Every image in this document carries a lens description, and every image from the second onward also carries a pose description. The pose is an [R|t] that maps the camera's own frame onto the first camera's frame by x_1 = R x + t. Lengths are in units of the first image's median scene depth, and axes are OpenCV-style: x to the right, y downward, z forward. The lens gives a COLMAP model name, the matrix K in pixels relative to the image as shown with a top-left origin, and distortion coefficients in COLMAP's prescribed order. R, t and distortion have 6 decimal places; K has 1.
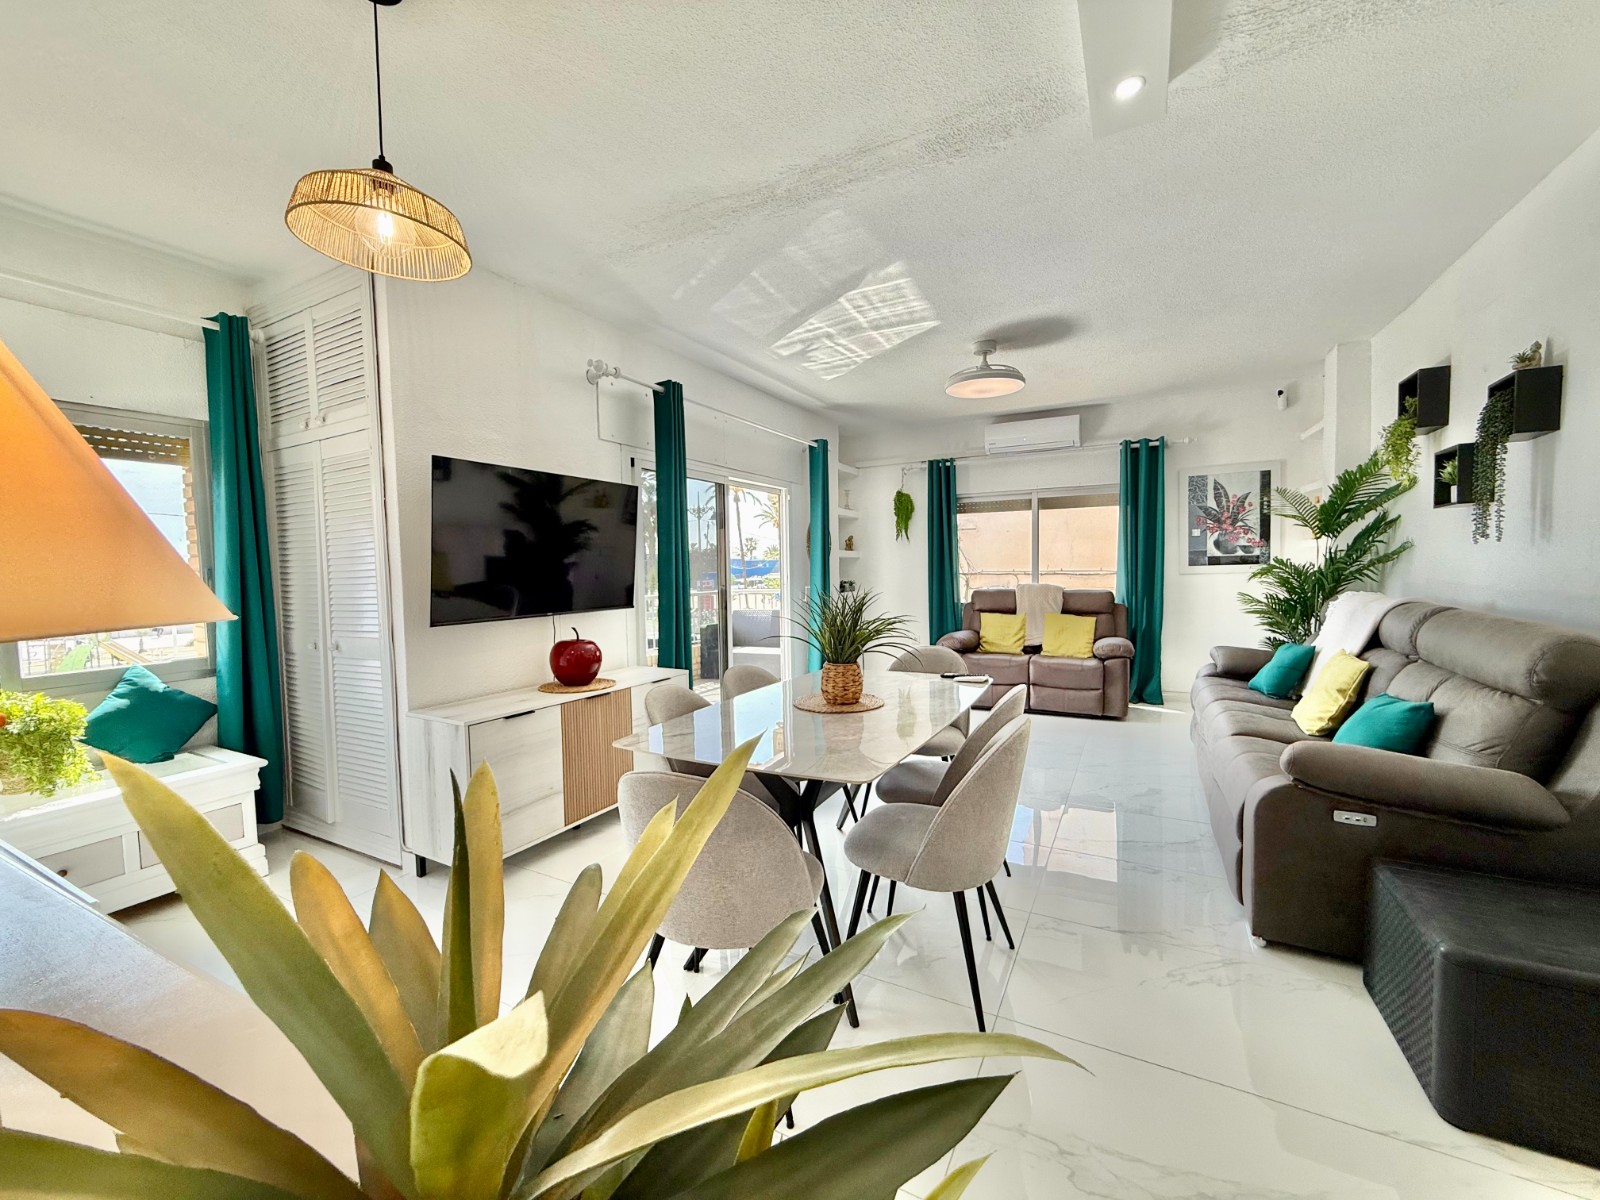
lens RADIAL K [[637.8, 0, 792.5], [0, 637.8, 599.0], [0, 0, 1]] dist [0.000485, -0.000080]
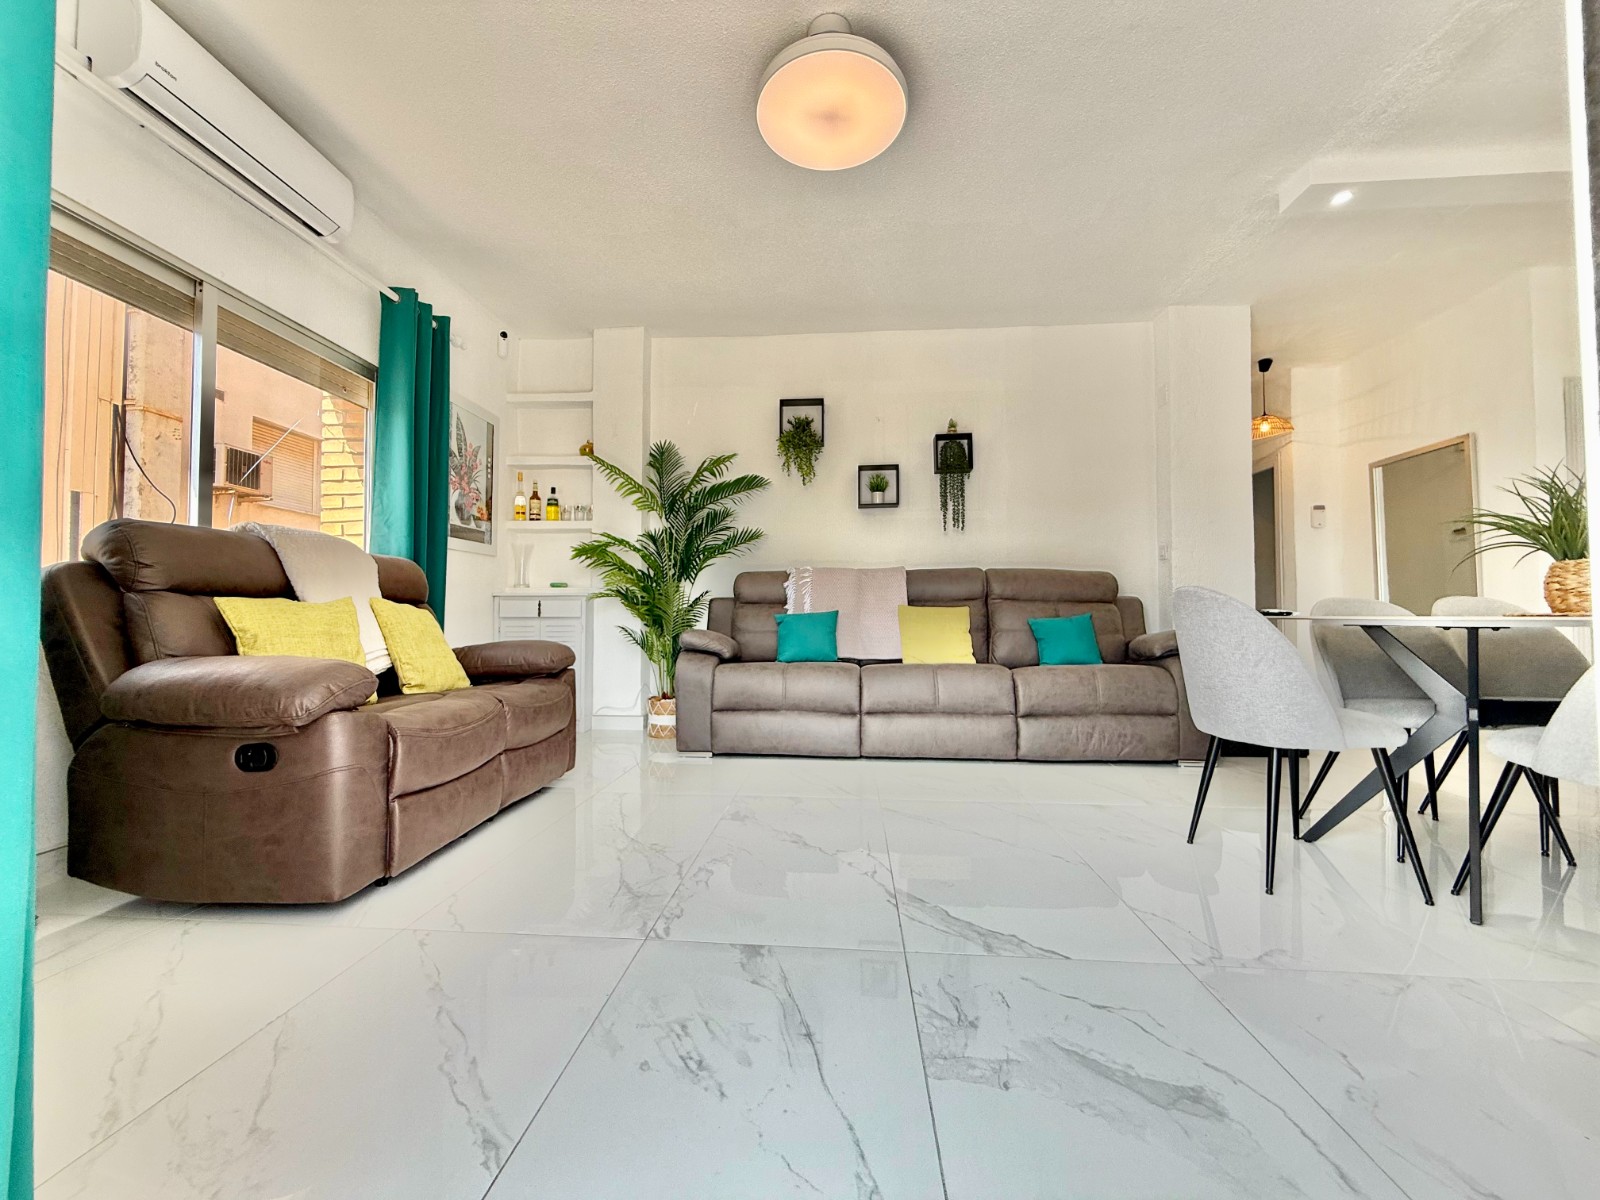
lens RADIAL K [[637.8, 0, 792.5], [0, 637.8, 599.0], [0, 0, 1]] dist [0.000485, -0.000080]
pose [[-0.400509, 0.047648, 0.915053, -0.112354], [0.052959, 0.998181, -0.028797, 0.057249], [-0.914761, 0.036927, -0.402304, 1.079893]]
